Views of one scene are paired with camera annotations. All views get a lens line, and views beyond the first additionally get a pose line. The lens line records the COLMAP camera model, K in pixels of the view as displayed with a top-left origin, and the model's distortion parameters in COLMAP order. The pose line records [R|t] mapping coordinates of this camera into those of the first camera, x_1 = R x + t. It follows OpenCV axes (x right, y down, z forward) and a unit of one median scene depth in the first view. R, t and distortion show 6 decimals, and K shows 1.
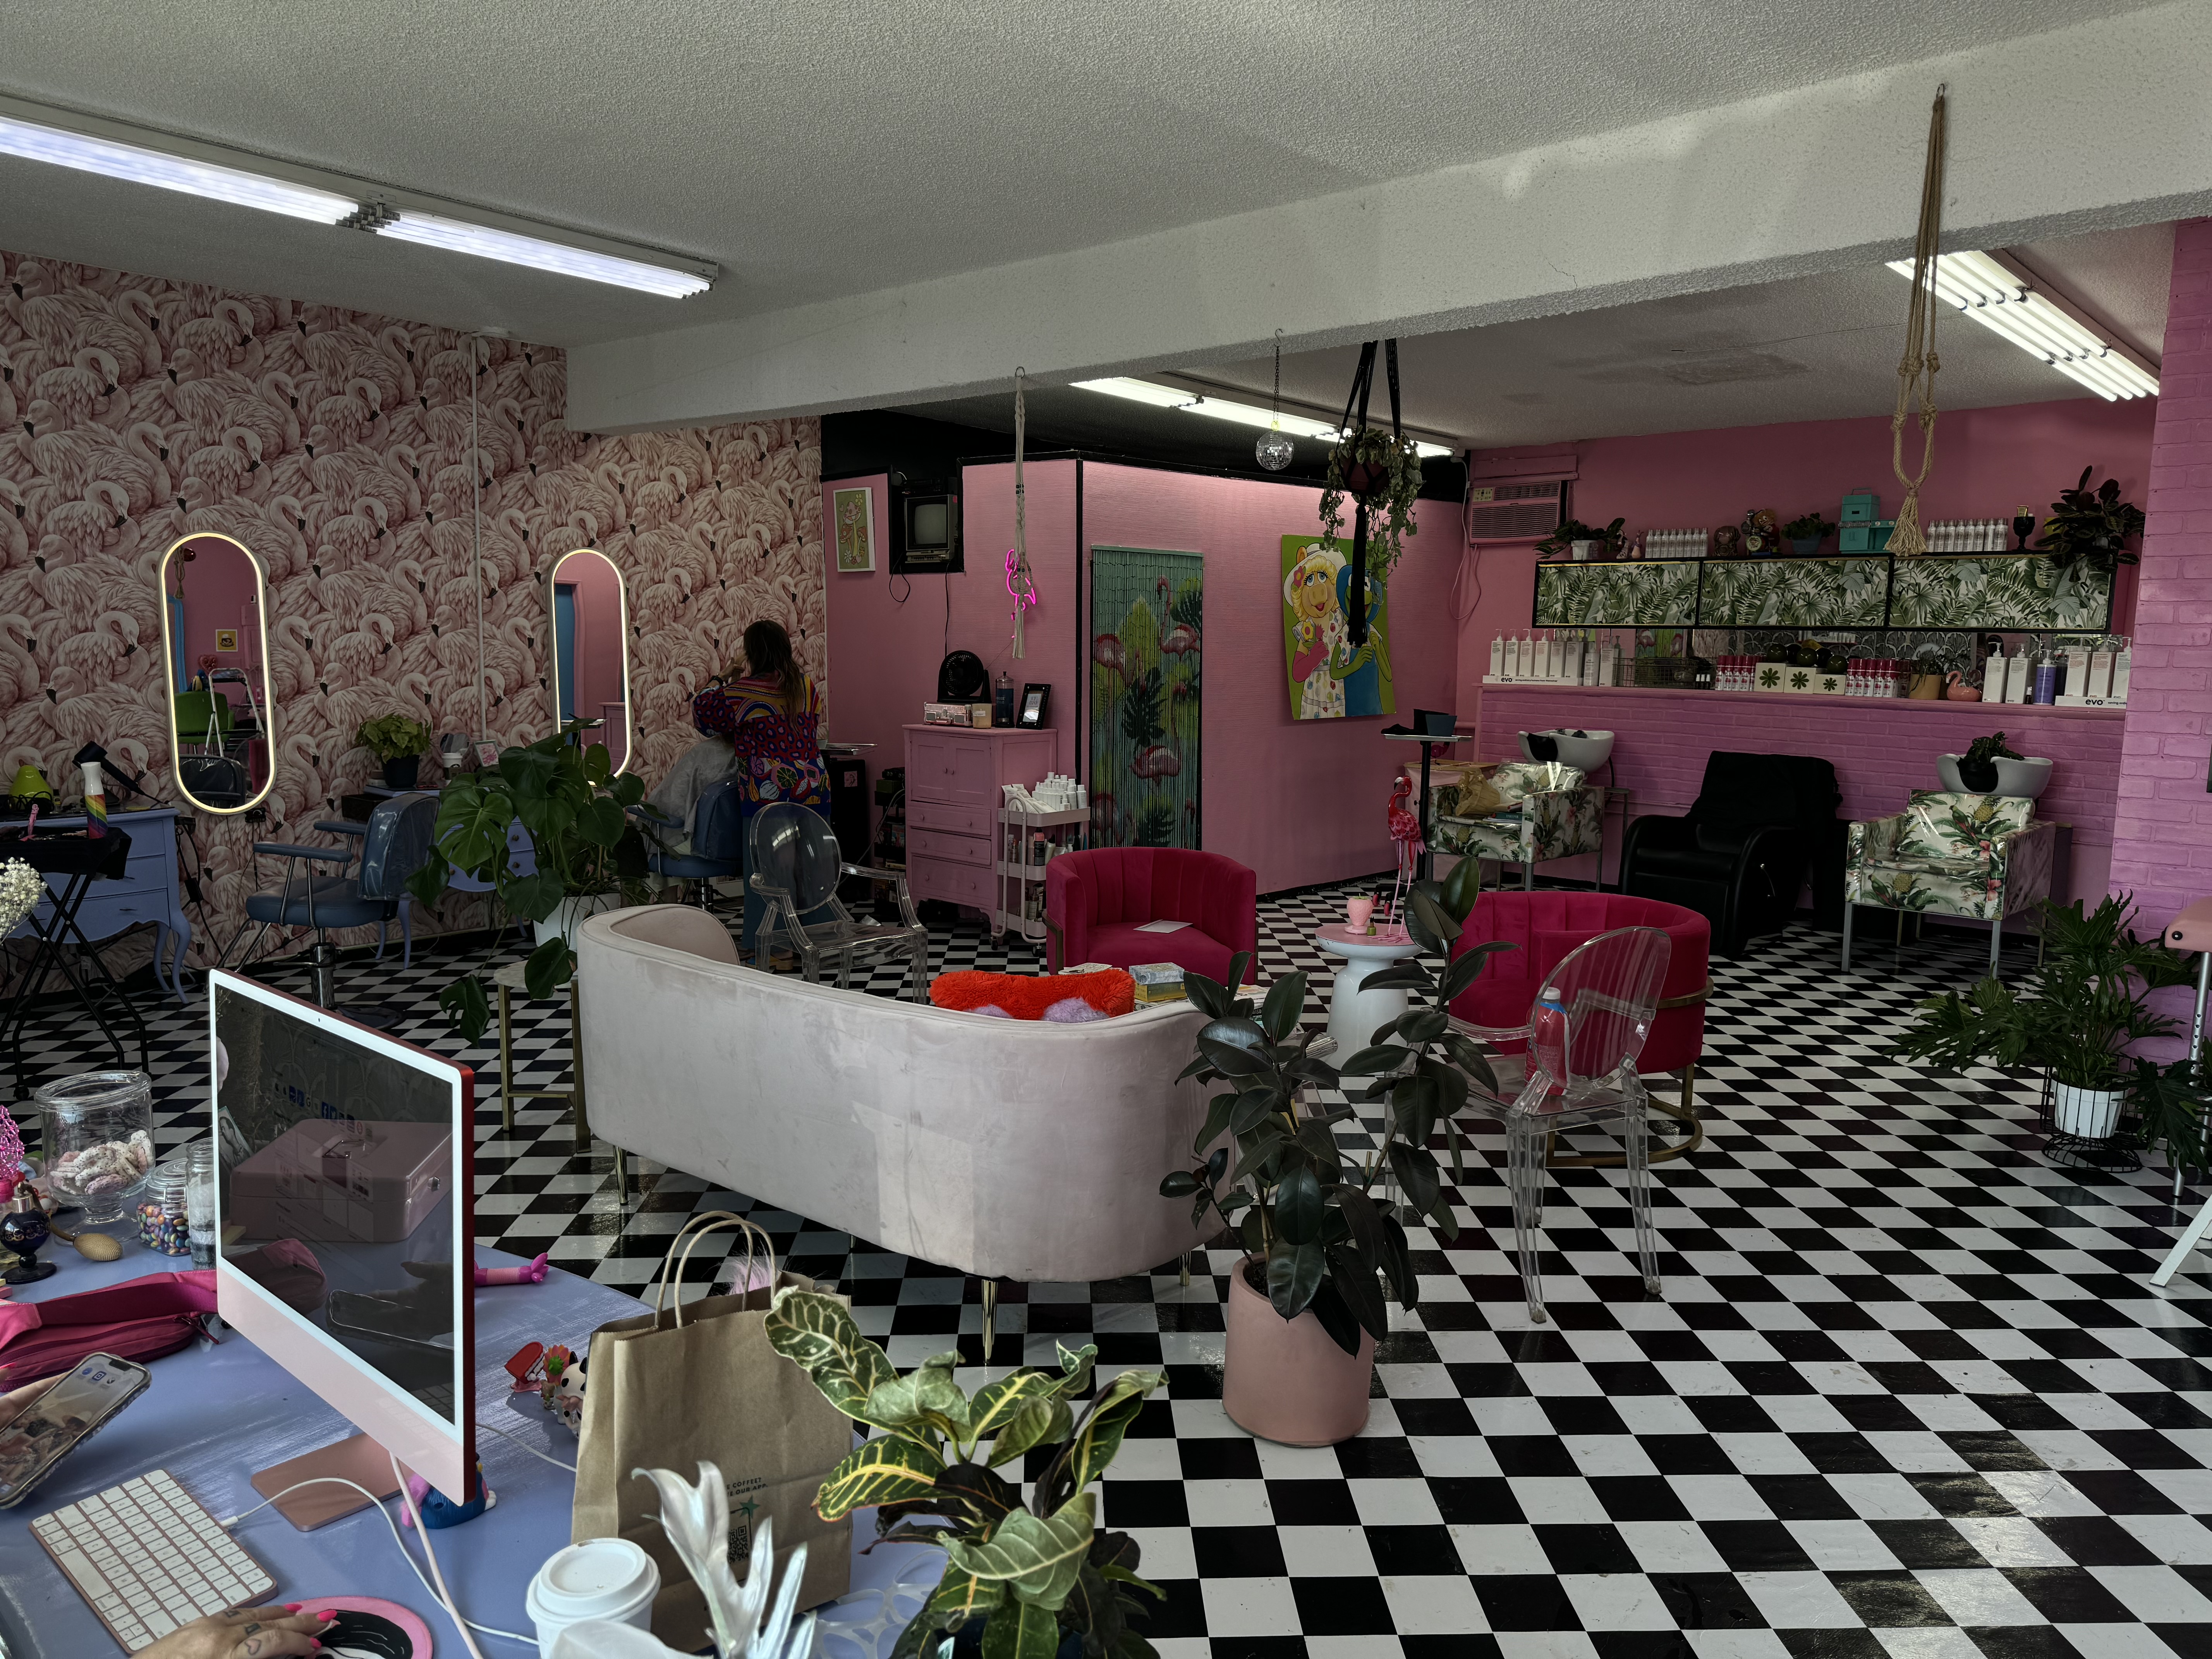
lens RADIAL K [[1565.8, 0, 1125.8], [0, 1565.8, 837.7], [0, 0, 1]] dist [0.146894, -0.248697]
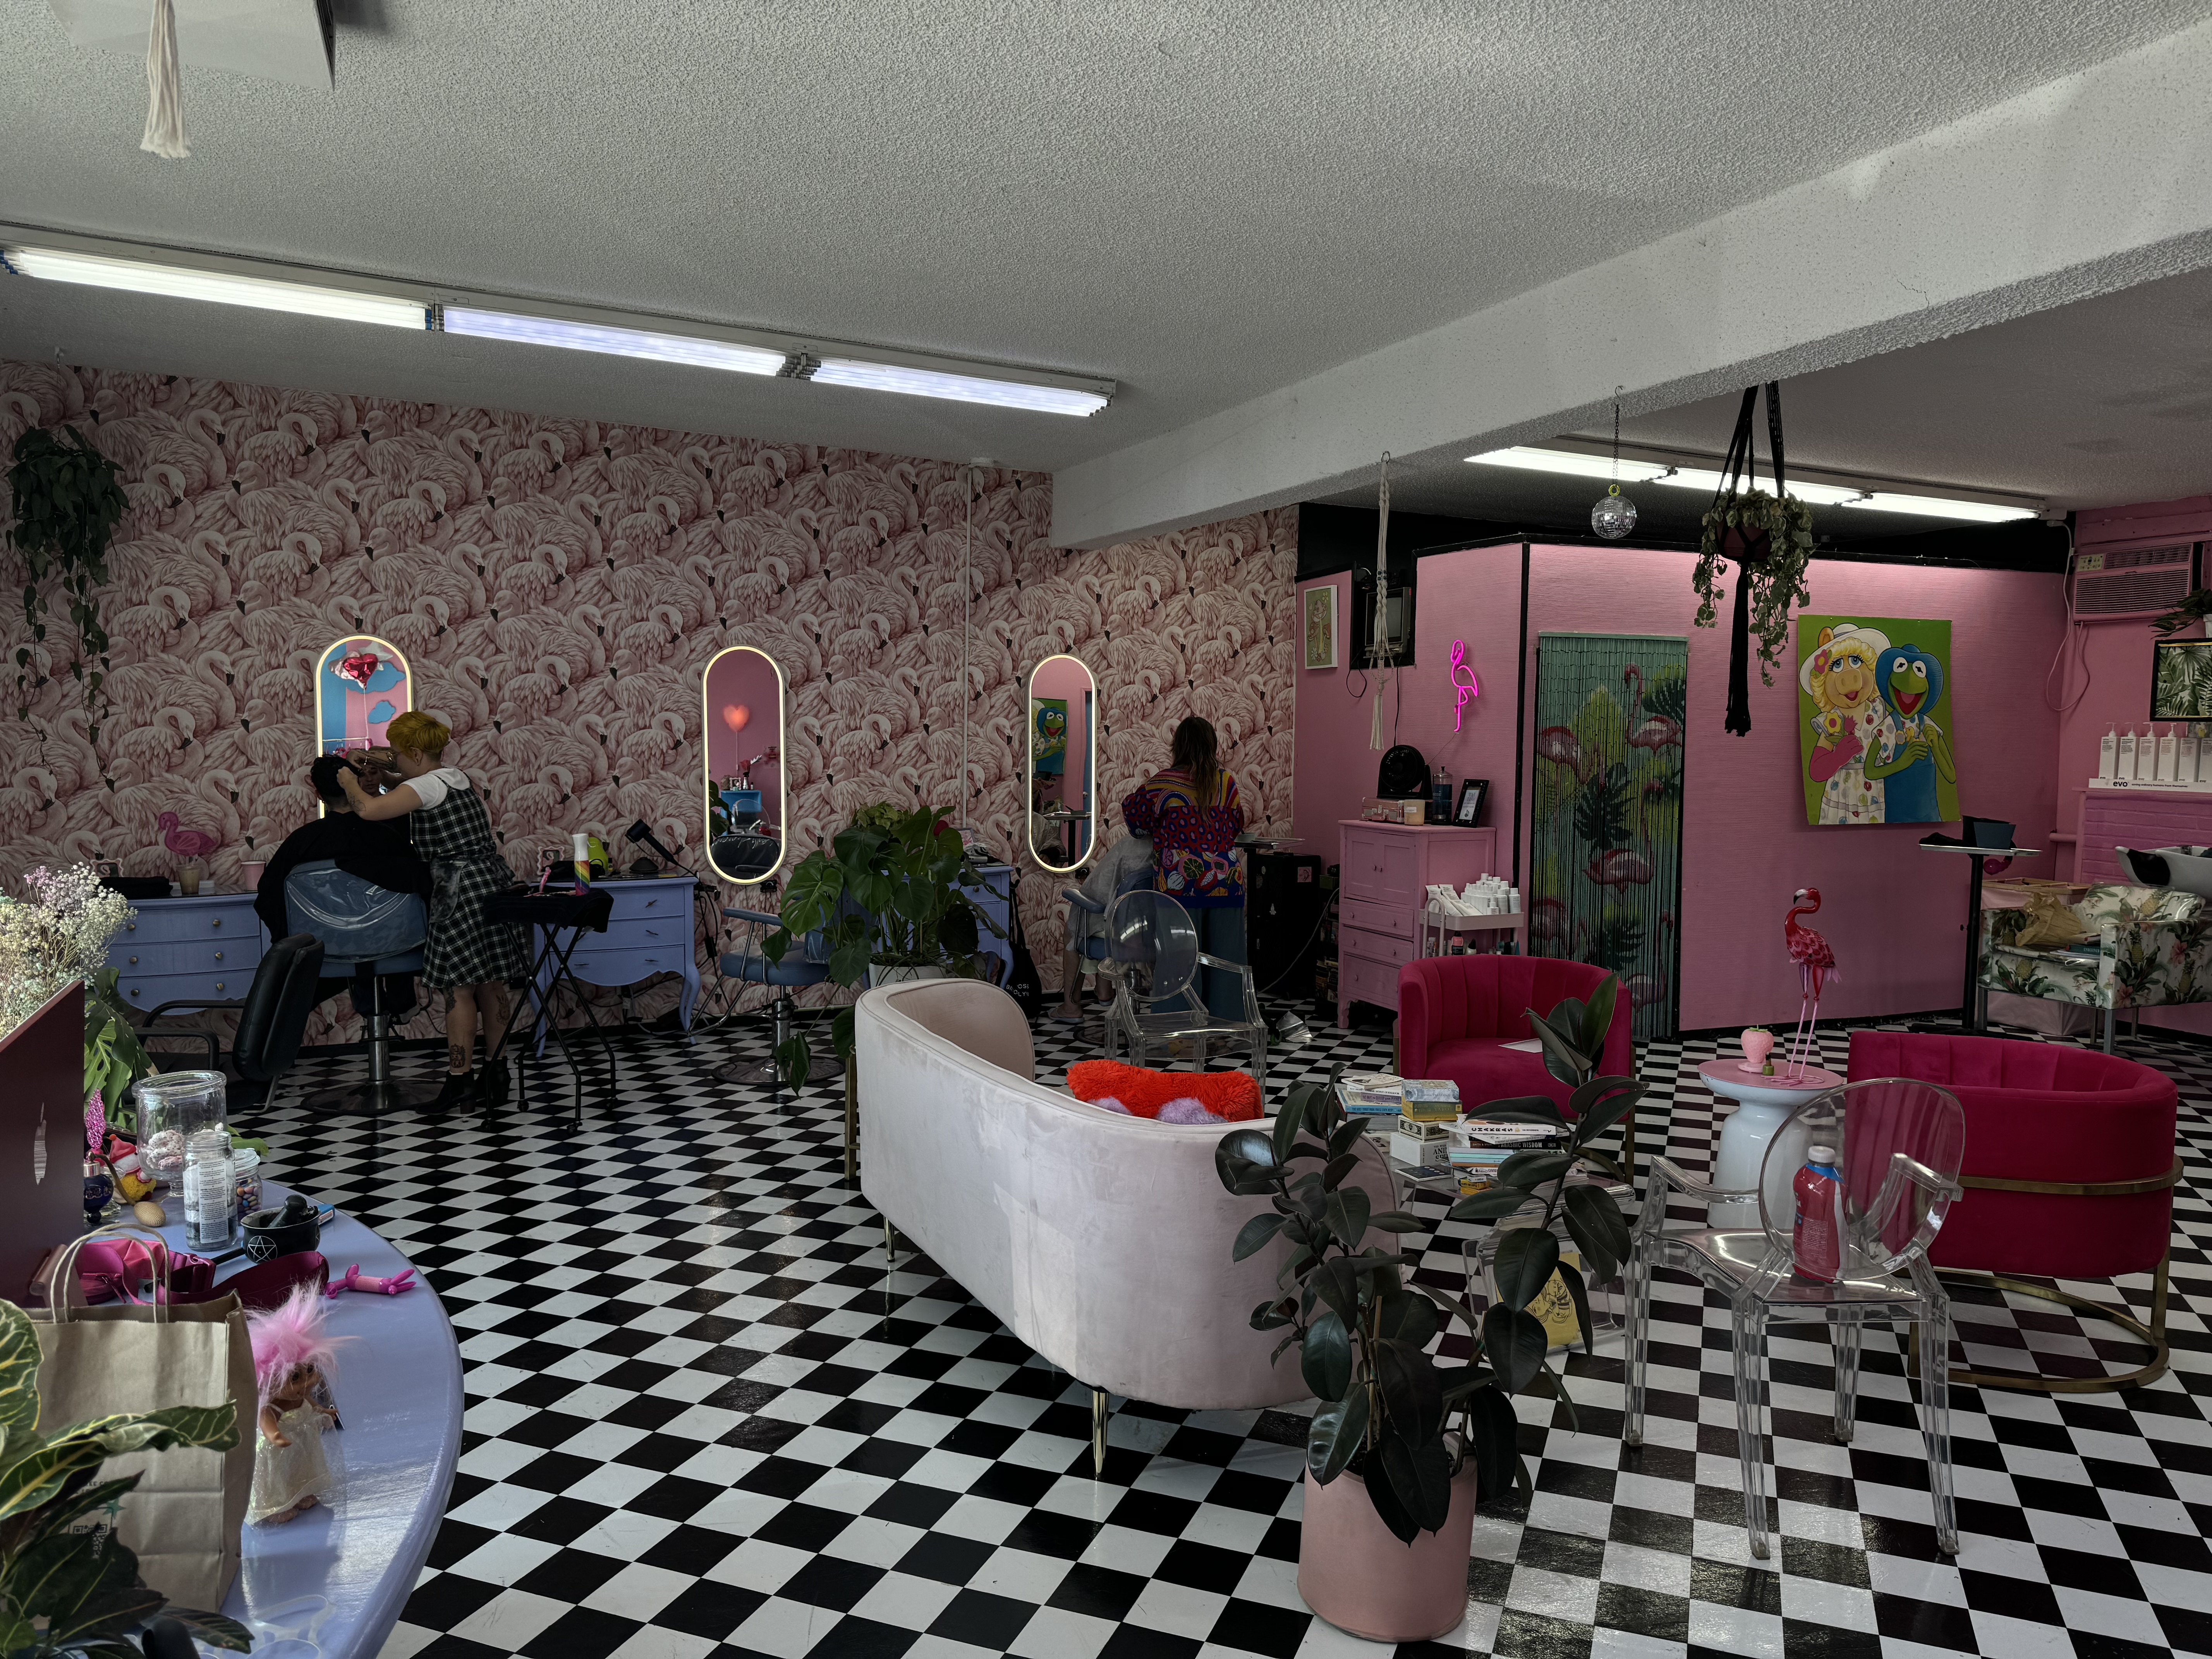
lens RADIAL K [[1565.8, 0, 1125.8], [0, 1565.8, 837.7], [0, 0, 1]] dist [0.146894, -0.248697]
pose [[0.910011, 0.024926, -0.413833, 0.147694], [-0.052553, 0.997074, -0.055507, 0.000493], [0.411239, 0.072260, 0.908659, 0.054429]]
